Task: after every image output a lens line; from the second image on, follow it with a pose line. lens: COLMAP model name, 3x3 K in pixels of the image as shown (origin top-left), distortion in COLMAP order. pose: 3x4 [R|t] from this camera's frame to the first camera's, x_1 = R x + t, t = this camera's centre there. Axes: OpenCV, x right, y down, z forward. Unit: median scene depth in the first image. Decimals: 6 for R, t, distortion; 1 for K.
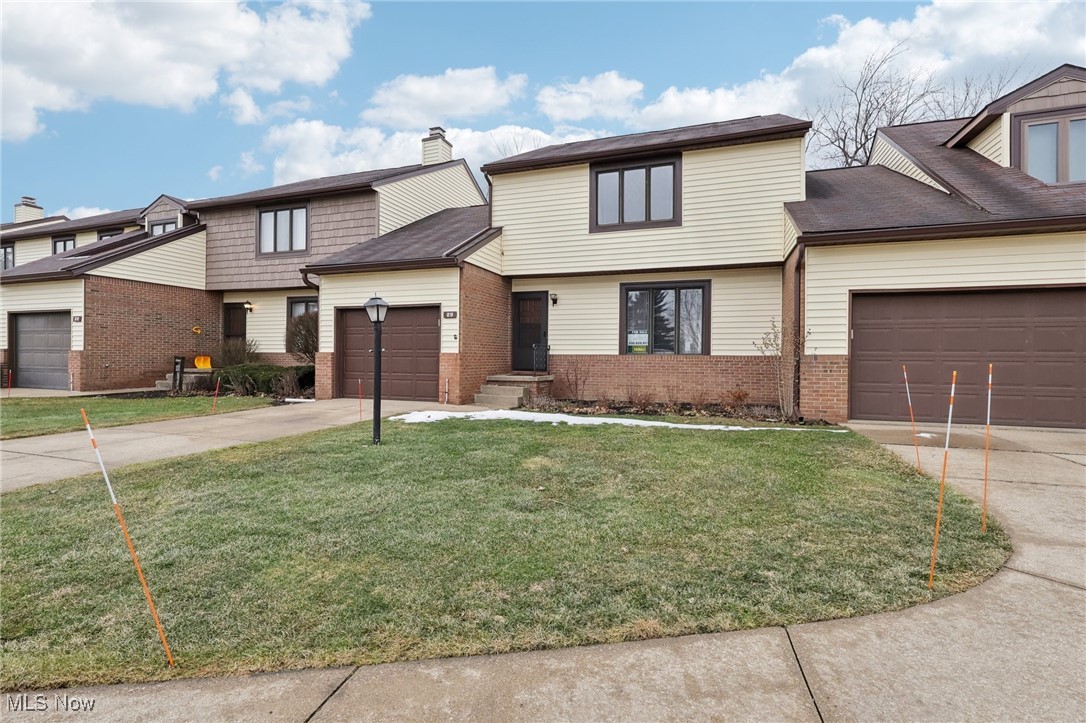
lens RADIAL K [[505.1, 0, 536.7], [0, 505.1, 356.5], [0, 0, 1]] dist [-0.000116, -0.000078]
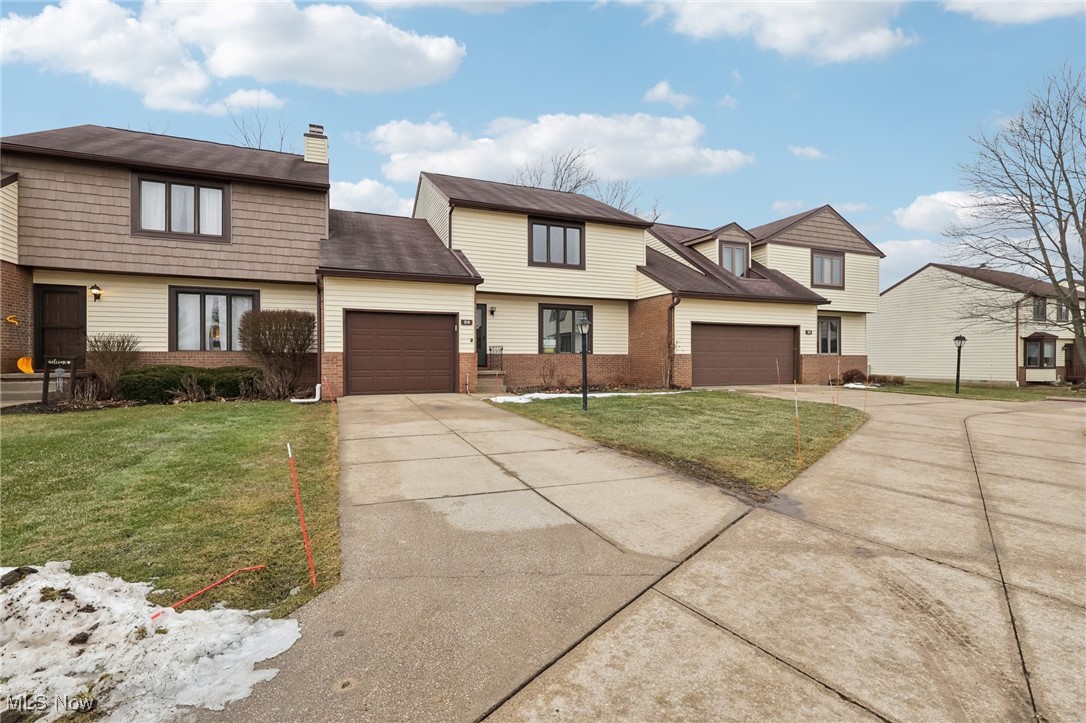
lens RADIAL K [[505.1, 0, 535.7], [0, 505.1, 357.5], [0, 0, 1]] dist [-0.000116, -0.000078]
pose [[0.742478, -0.005664, 0.669847, -0.830153], [0.002375, 0.999980, 0.005823, -0.001926], [-0.669867, -0.002732, 0.742476, -0.043696]]
